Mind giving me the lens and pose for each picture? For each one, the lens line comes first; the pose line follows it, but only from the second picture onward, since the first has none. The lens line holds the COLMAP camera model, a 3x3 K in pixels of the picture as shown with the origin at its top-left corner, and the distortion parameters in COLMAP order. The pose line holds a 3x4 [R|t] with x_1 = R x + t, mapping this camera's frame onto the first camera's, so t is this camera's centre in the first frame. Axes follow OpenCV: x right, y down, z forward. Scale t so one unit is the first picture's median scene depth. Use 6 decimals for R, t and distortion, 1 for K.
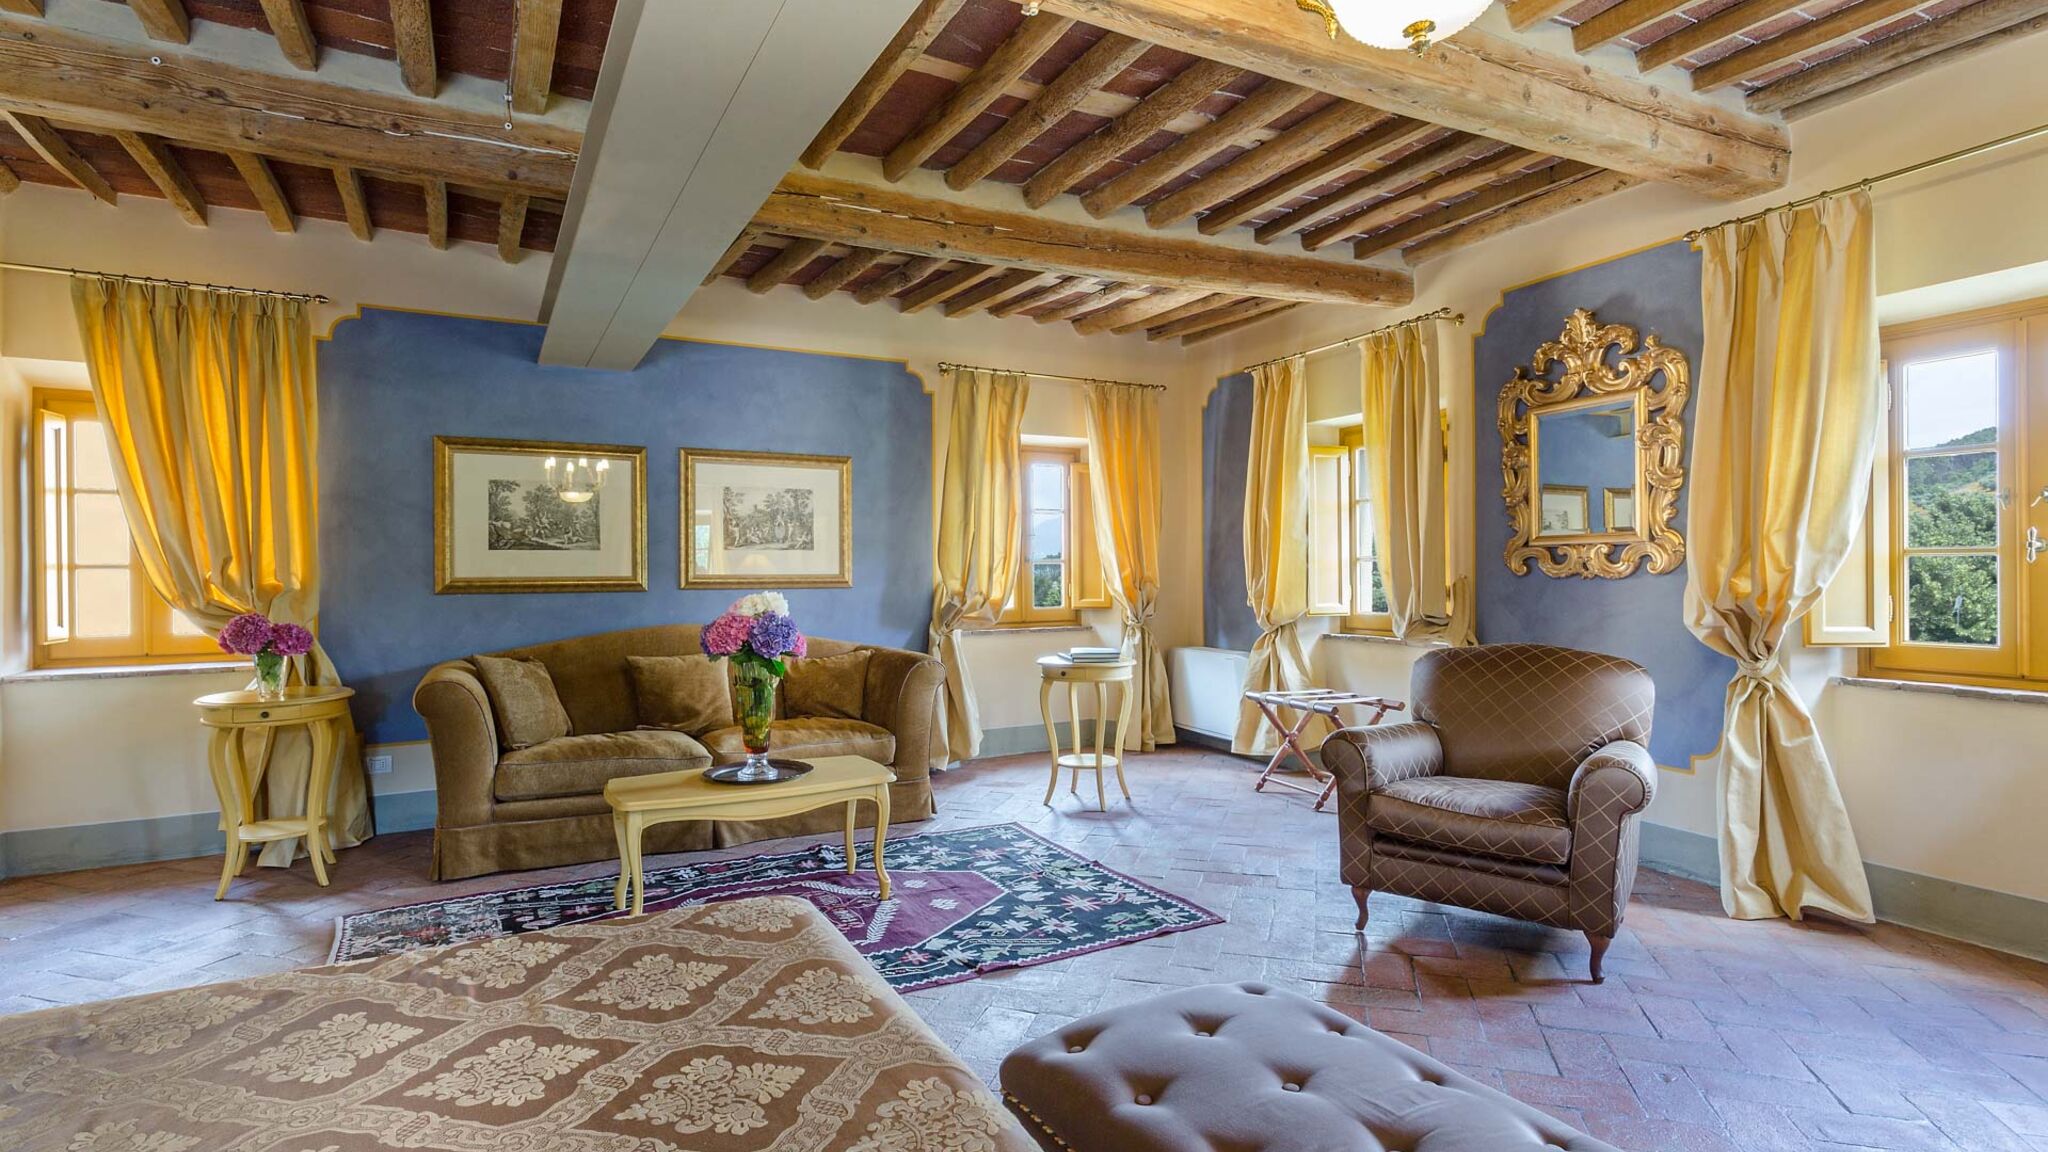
lens RADIAL K [[1019.9, 0, 1013.2], [0, 1019.9, 535.2], [0, 0, 1]] dist [-0.003253, 0.002471]
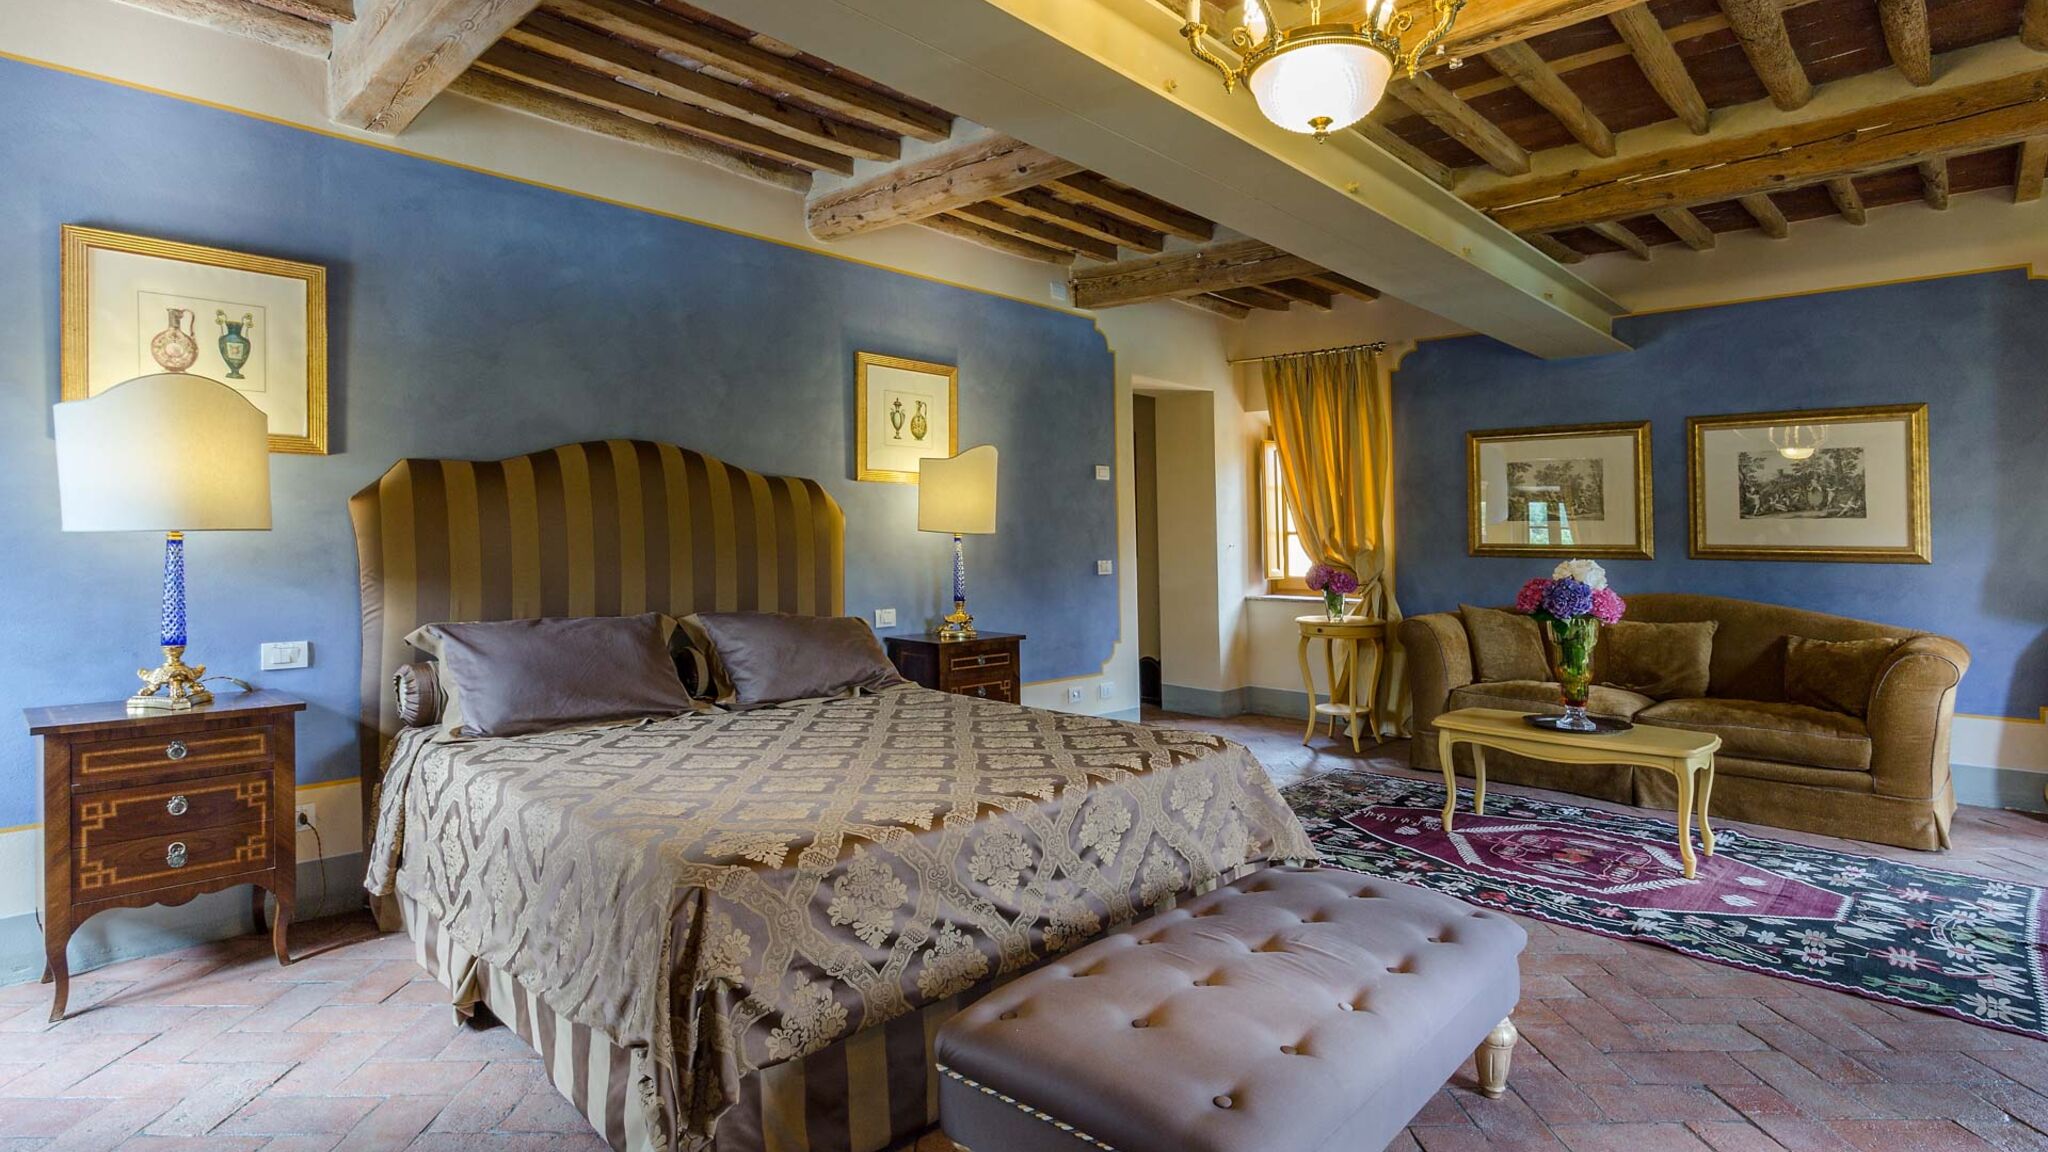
lens RADIAL K [[1019.9, 0, 1019.6], [0, 1019.9, 503.0], [0, 0, 1]] dist [-0.003253, 0.002471]
pose [[0.315210, -0.023976, -0.948719, 0.574793], [0.024467, 0.999554, -0.017131, -0.000741], [0.948707, -0.017813, 0.315656, 0.086185]]
